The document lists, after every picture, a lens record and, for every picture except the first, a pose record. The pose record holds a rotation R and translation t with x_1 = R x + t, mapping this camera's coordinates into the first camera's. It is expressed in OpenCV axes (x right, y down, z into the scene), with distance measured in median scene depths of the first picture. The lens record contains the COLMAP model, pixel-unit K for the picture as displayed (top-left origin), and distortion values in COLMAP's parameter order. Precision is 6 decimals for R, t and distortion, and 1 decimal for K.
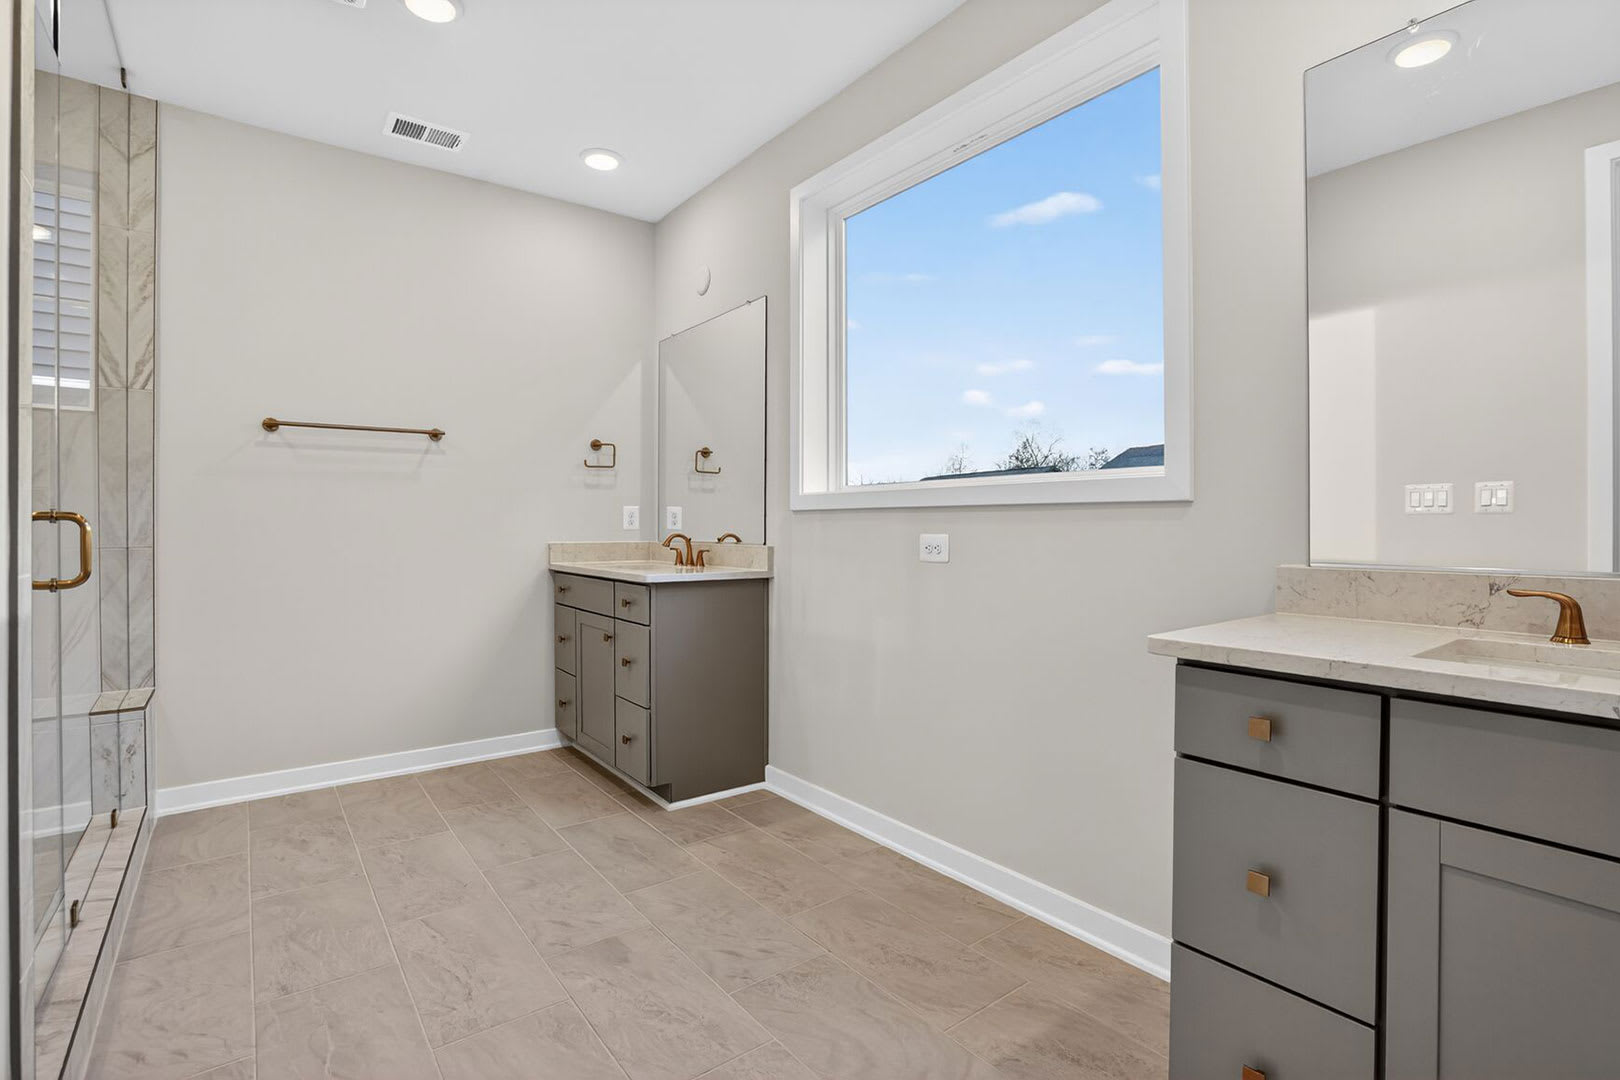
lens RADIAL K [[744.7, 0, 810.9], [0, 744.7, 545.4], [0, 0, 1]] dist [-0.054217, -0.000037]
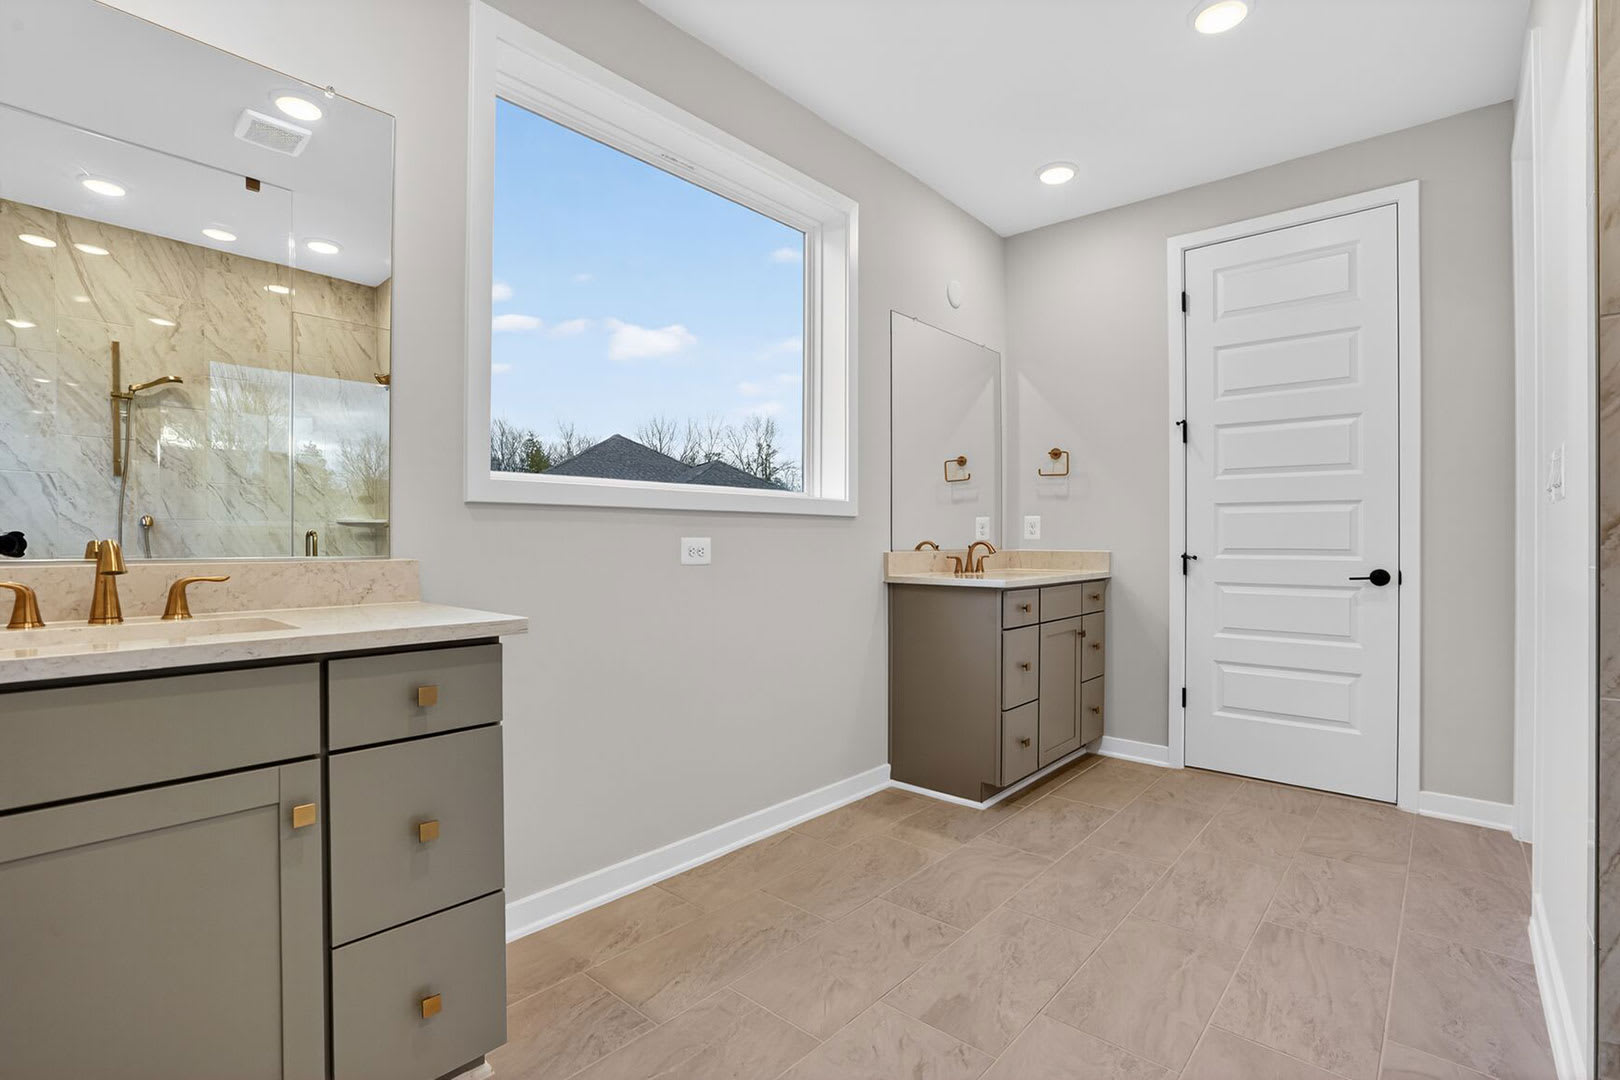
lens RADIAL K [[741.6, 0, 811.3], [0, 741.6, 534.1], [0, 0, 1]] dist [-0.052958, 0.021440]
pose [[-0.193297, -0.005015, 0.981127, -1.086495], [0.003480, 0.999977, 0.005797, -0.032327], [-0.981134, 0.004535, -0.193275, 1.308658]]
